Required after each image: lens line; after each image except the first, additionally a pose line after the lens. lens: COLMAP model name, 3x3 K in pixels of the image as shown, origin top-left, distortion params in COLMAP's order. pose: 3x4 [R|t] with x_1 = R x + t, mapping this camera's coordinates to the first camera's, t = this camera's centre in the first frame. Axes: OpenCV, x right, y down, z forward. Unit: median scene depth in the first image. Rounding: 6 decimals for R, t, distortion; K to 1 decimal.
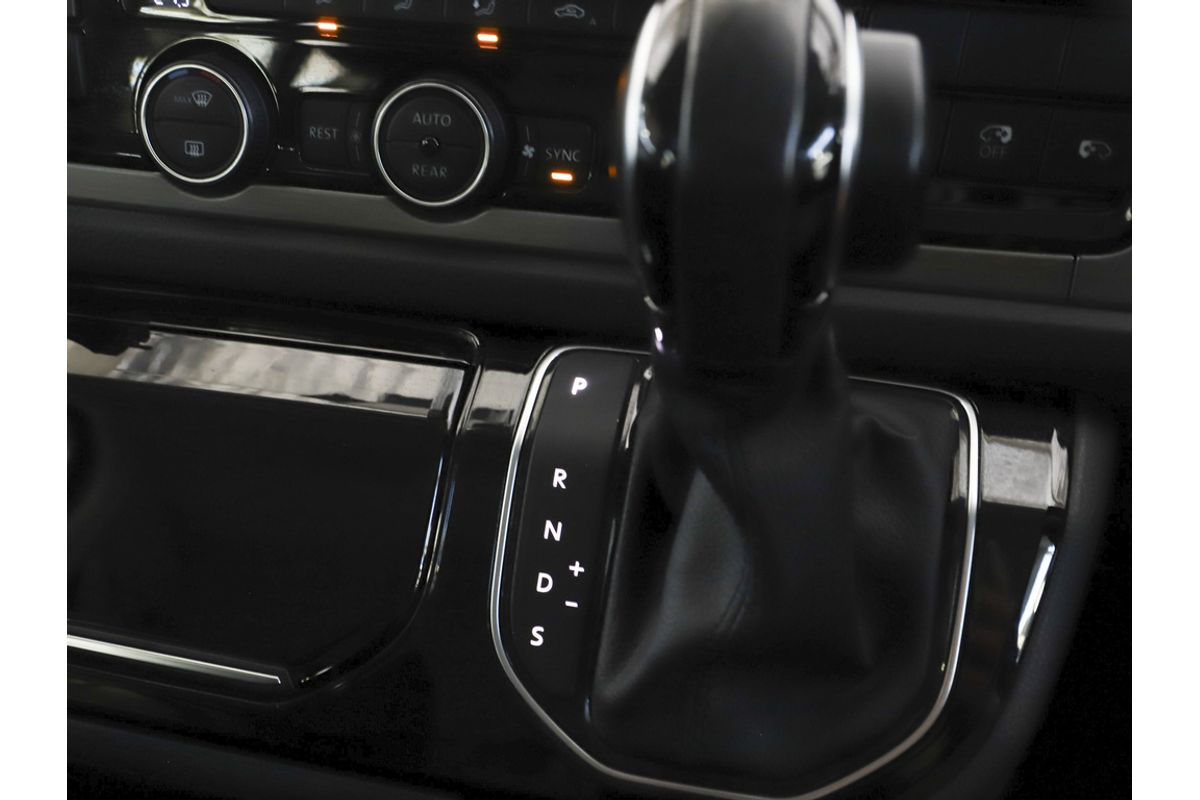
lens RADIAL K [[1262.3, 0, 600.0], [0, 1262.3, 400.0], [0, 0, 1]] dist [-0.036111, -0.005329]
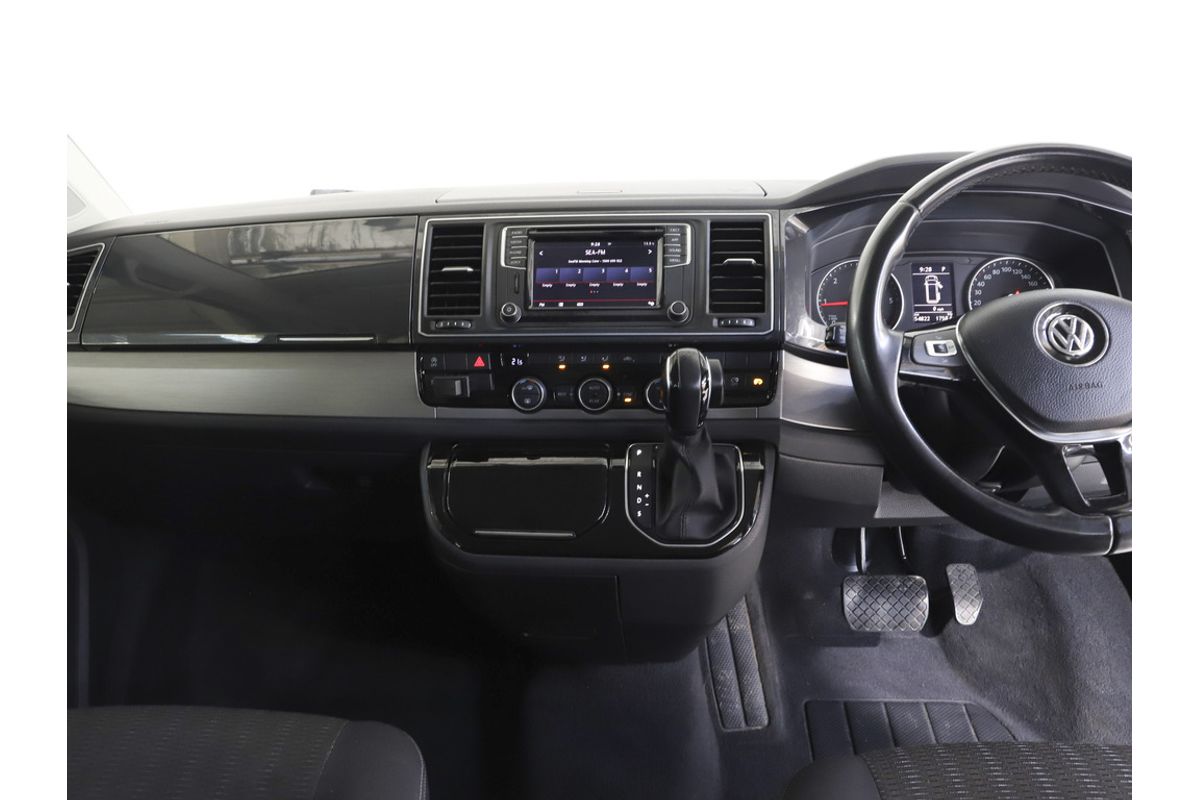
lens RADIAL K [[717.7, 0, 600.0], [0, 717.7, 400.0], [0, 0, 1]] dist [-0.003257, -0.000679]
pose [[0.988437, -0.080385, 0.128569, -0.419087], [0.107137, 0.970269, -0.217025, 0.308796], [-0.107300, 0.228290, 0.967662, -1.187408]]
